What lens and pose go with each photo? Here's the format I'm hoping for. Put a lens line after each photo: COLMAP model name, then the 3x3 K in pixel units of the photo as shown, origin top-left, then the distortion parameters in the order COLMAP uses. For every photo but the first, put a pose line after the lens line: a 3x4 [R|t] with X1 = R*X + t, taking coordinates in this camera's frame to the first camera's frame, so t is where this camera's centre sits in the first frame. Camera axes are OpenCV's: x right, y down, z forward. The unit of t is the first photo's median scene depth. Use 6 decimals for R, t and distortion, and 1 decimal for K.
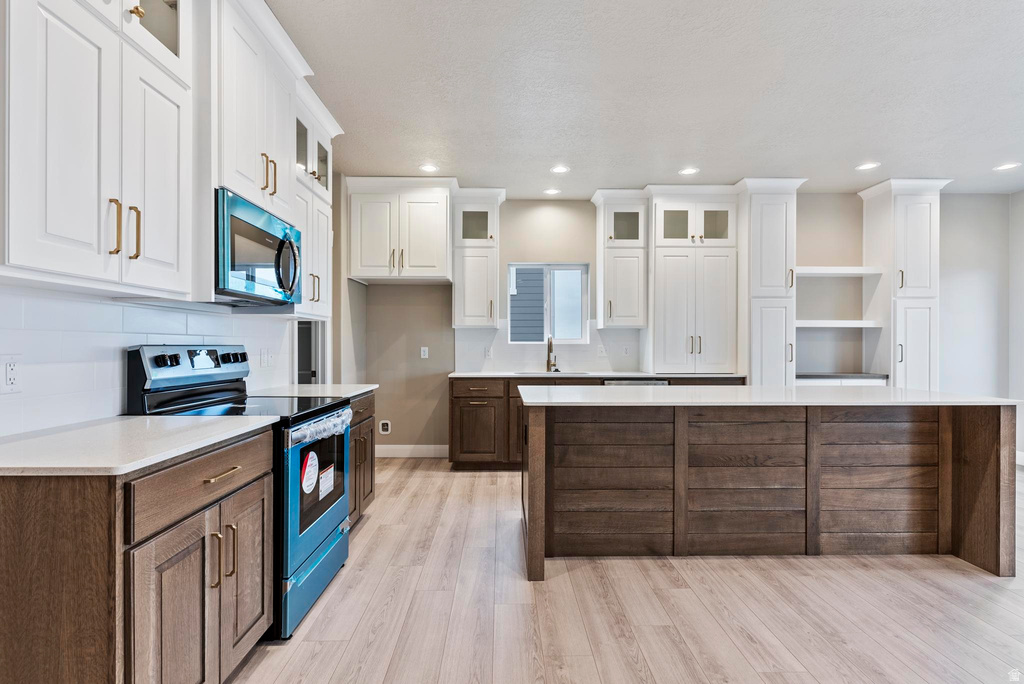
lens RADIAL K [[490.9, 0, 511.7], [0, 490.9, 345.4], [0, 0, 1]] dist [0.002304, 0.000146]
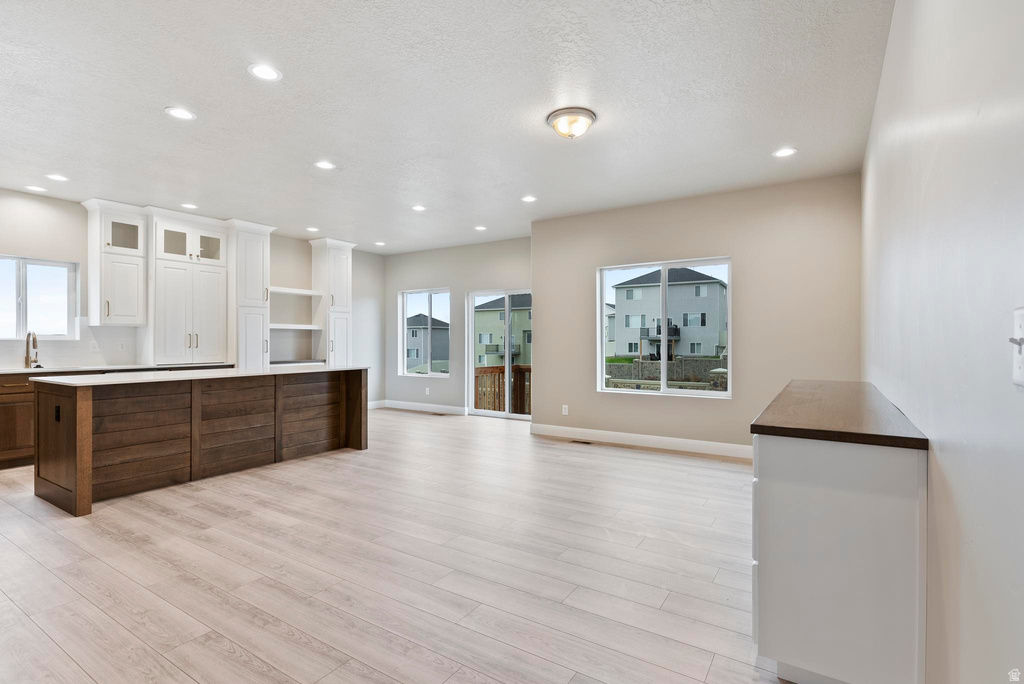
lens RADIAL K [[490.9, 0, 508.3], [0, 490.9, 342.8], [0, 0, 1]] dist [0.002304, 0.000146]
pose [[0.562644, -0.003908, 0.826690, -0.223966], [0.000861, 0.999991, 0.004141, -0.000719], [-0.826699, -0.001618, 0.562642, -0.397392]]
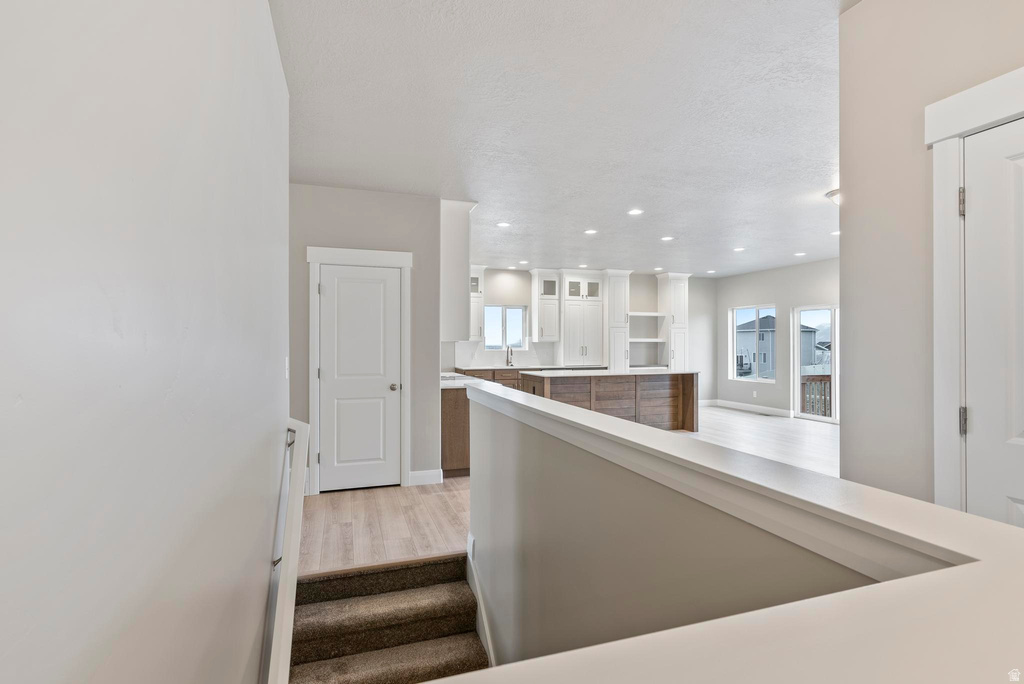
lens RADIAL K [[490.9, 0, 515.3], [0, 490.9, 337.7], [0, 0, 1]] dist [0.002304, 0.000146]
pose [[0.951284, 0.002054, 0.308310, -0.508795], [0.001870, 0.999921, -0.012433, -0.031320], [-0.308311, 0.012404, 0.951205, -0.806448]]
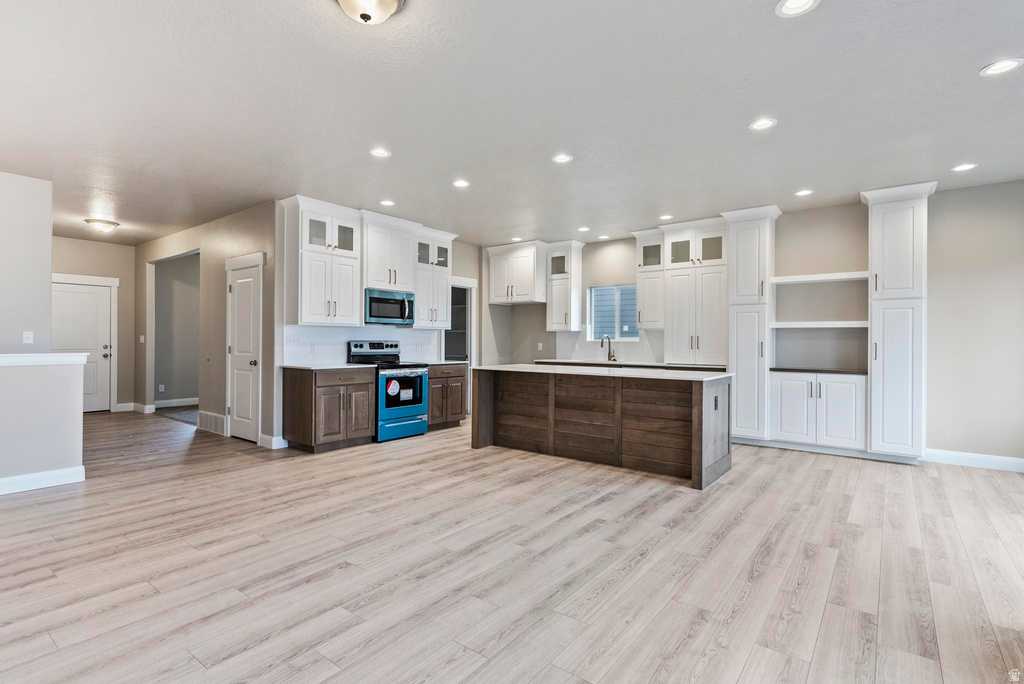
lens RADIAL K [[490.9, 0, 511.1], [0, 490.9, 338.0], [0, 0, 1]] dist [0.002304, 0.000146]
pose [[0.781479, 0.000312, -0.623931, 0.844754], [-0.006677, 0.999947, -0.007863, 0.000149], [0.623896, 0.010311, 0.781440, -0.338435]]
